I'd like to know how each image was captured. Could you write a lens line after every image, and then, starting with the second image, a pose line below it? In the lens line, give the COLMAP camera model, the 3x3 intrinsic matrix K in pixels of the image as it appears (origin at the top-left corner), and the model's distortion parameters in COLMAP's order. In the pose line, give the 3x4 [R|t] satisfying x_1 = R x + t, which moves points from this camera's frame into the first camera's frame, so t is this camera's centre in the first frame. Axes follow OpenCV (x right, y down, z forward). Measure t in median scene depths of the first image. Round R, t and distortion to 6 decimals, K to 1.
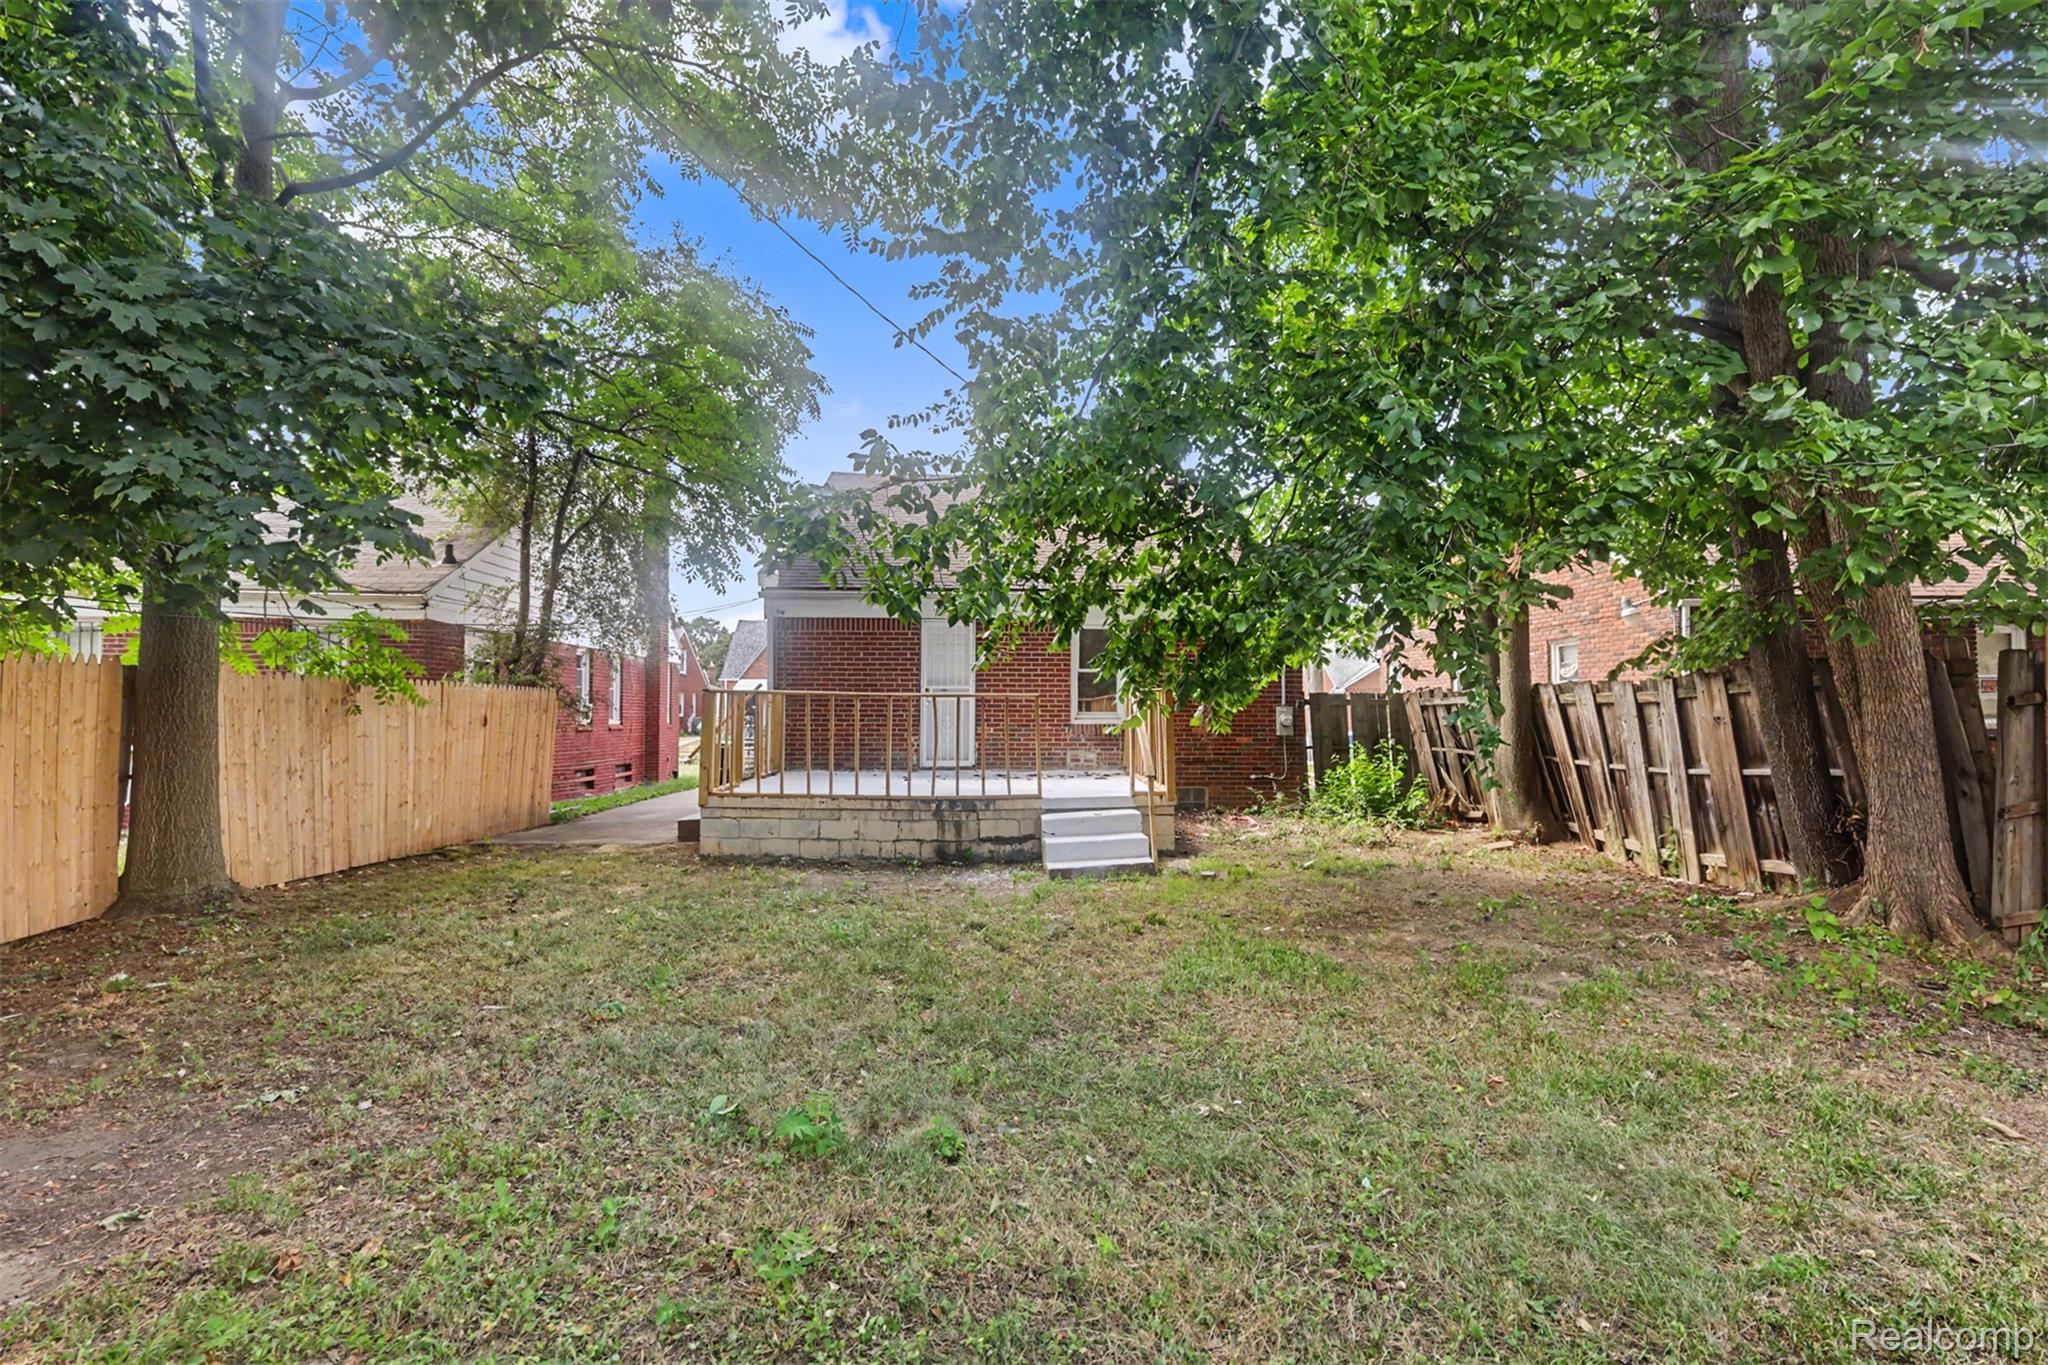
lens RADIAL K [[895.9, 0, 1026.0], [0, 895.9, 697.6], [0, 0, 1]] dist [0.002742, -0.000435]
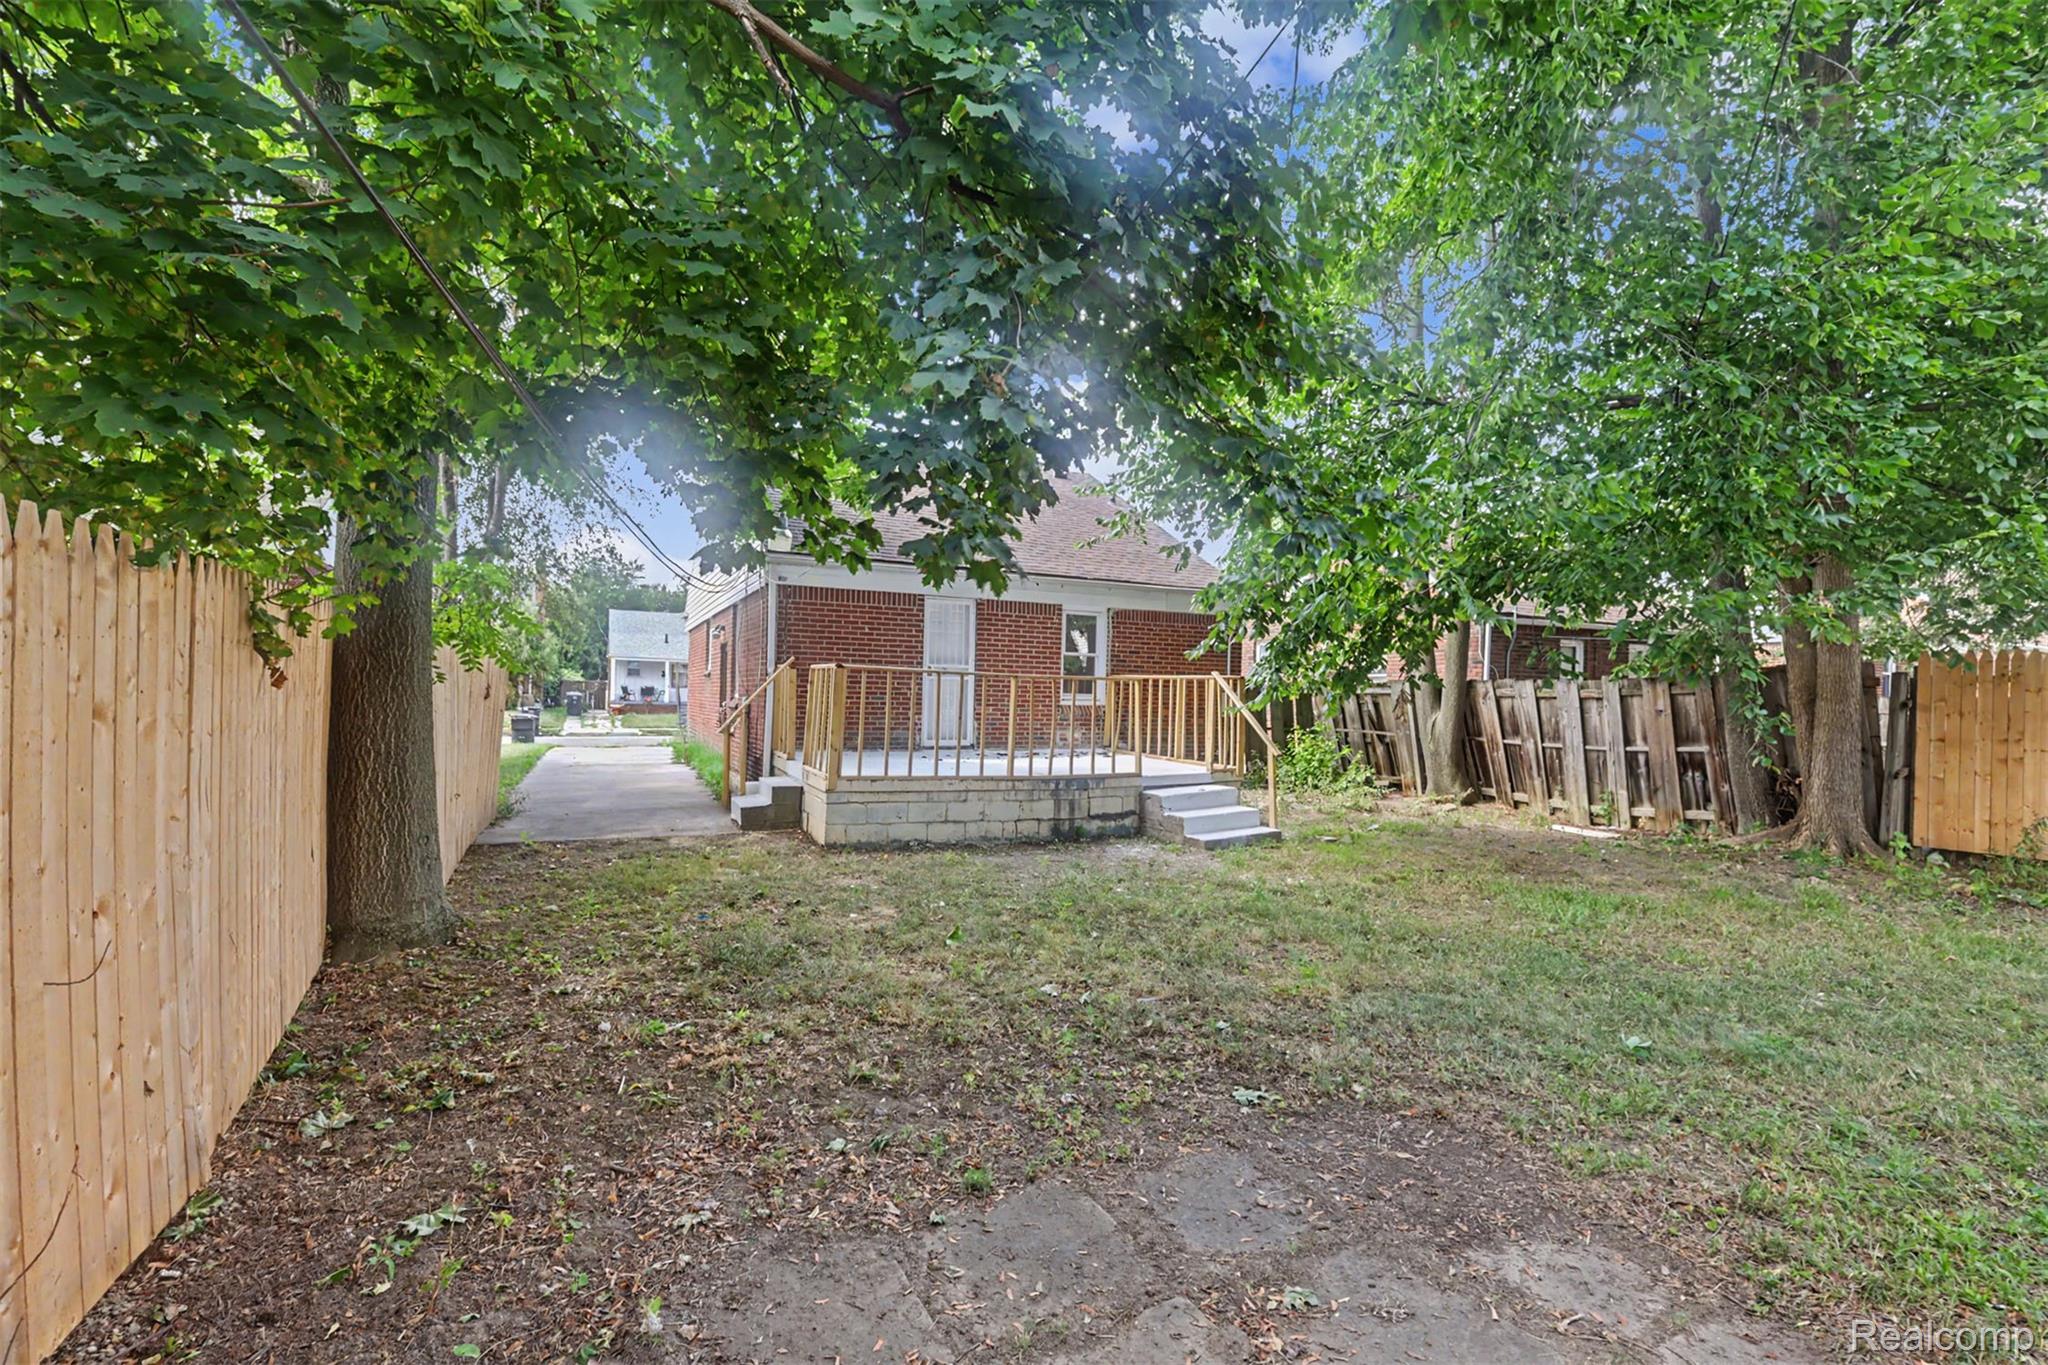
lens RADIAL K [[895.9, 0, 1036.1], [0, 895.9, 694.6], [0, 0, 1]] dist [0.002742, -0.000435]
pose [[0.921407, 0.018454, 0.388160, -0.519131], [-0.027831, 0.999441, 0.018547, -0.000717], [-0.387601, -0.027892, 0.921405, 0.070851]]
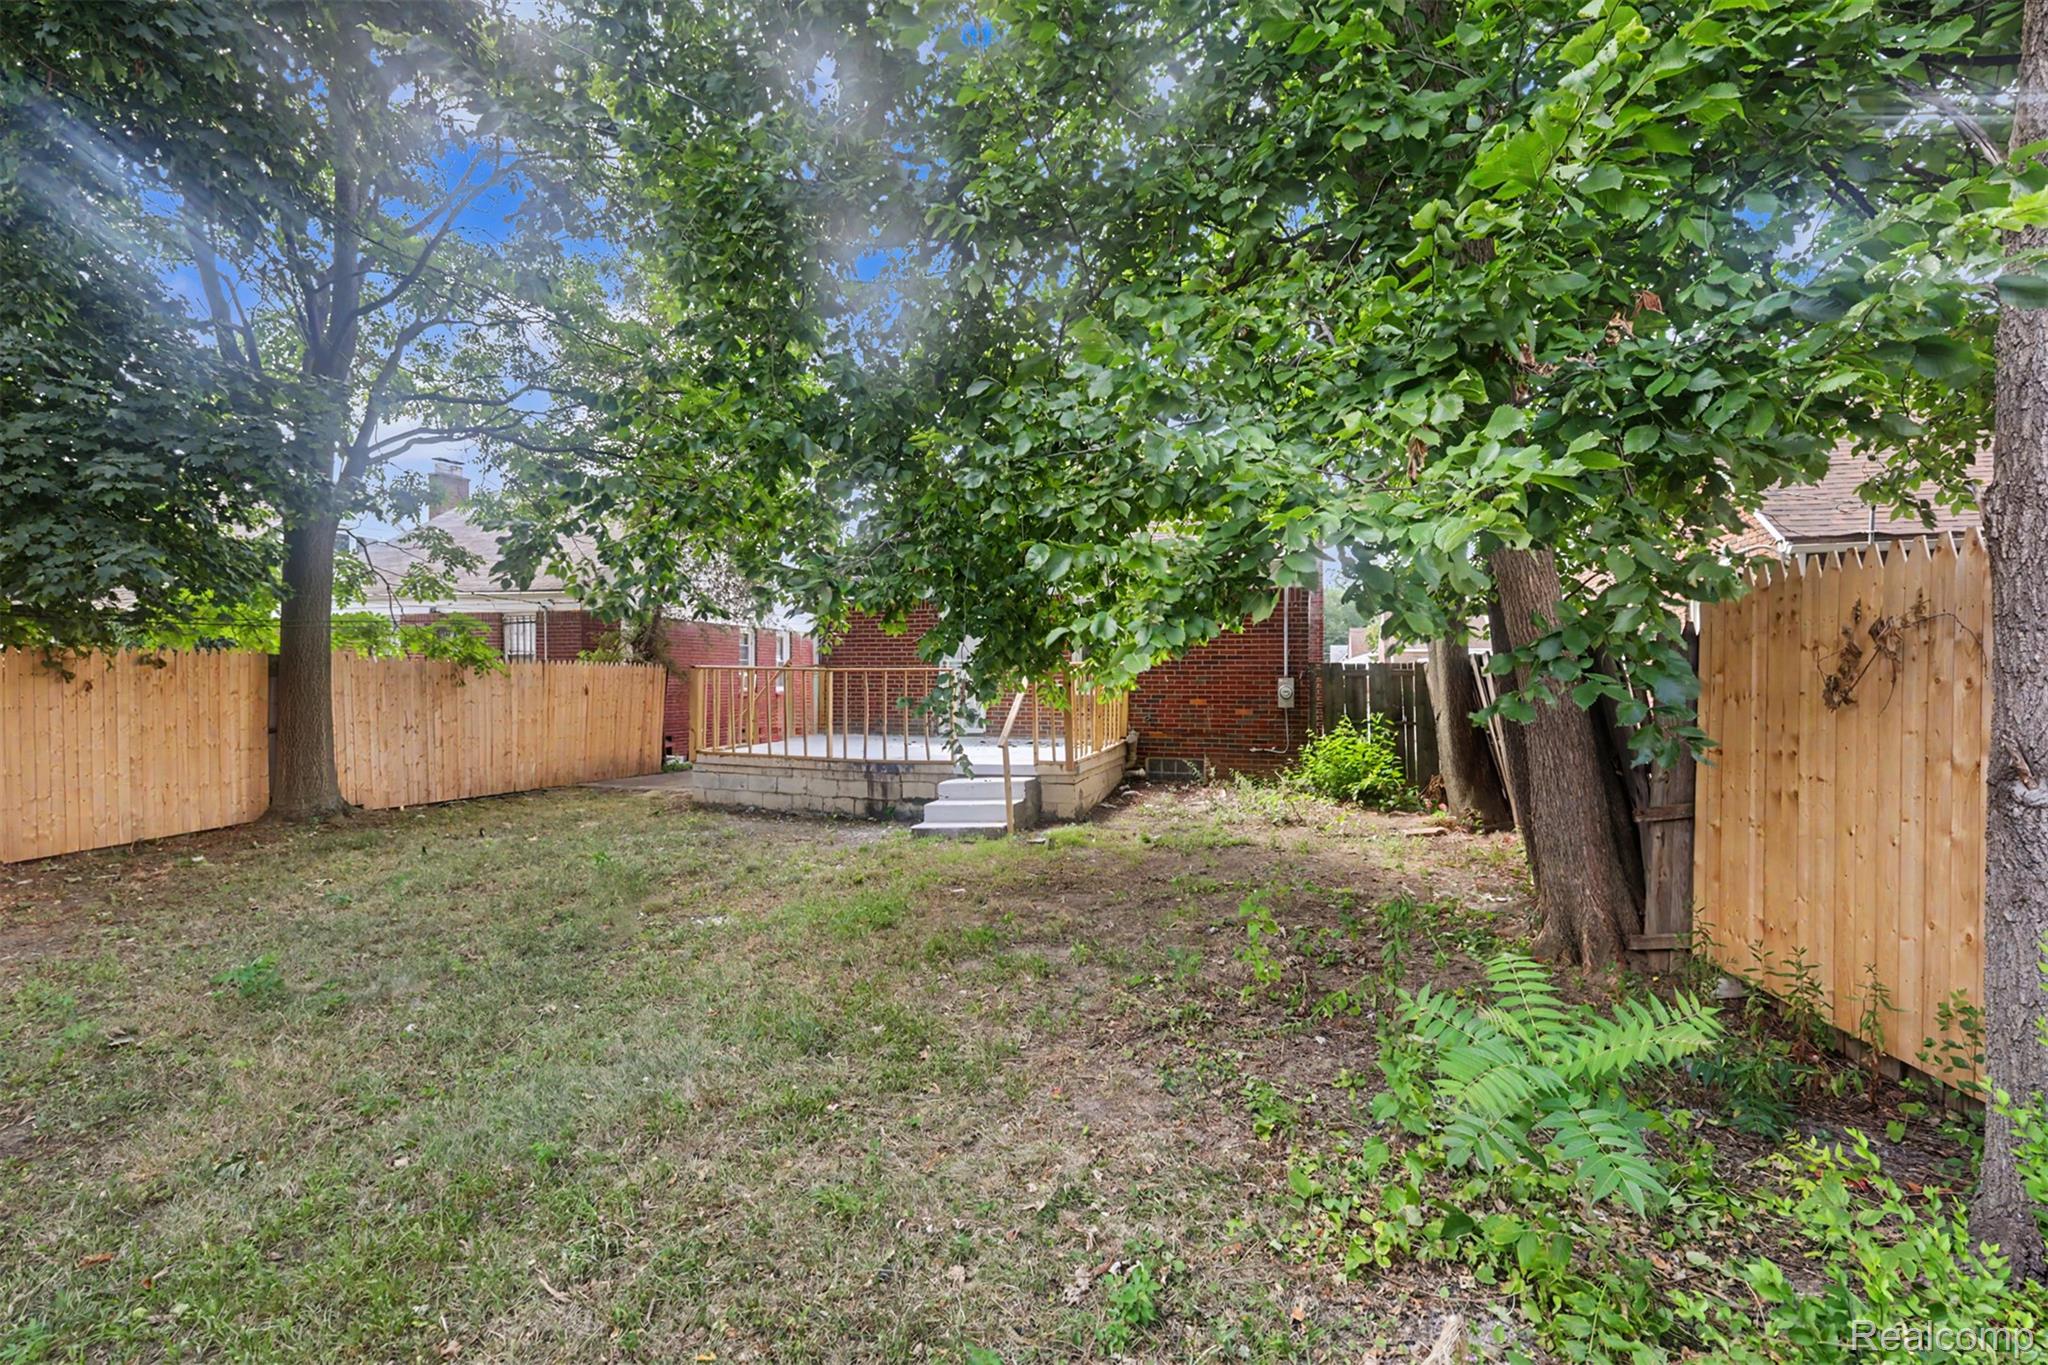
lens RADIAL K [[895.9, 0, 1035.7], [0, 895.9, 685.6], [0, 0, 1]] dist [0.002742, -0.000435]
pose [[0.942508, 0.002384, -0.334174, 0.479315], [0.006655, 0.999642, 0.025901, -0.010899], [0.334117, -0.026636, 0.942155, 0.010912]]
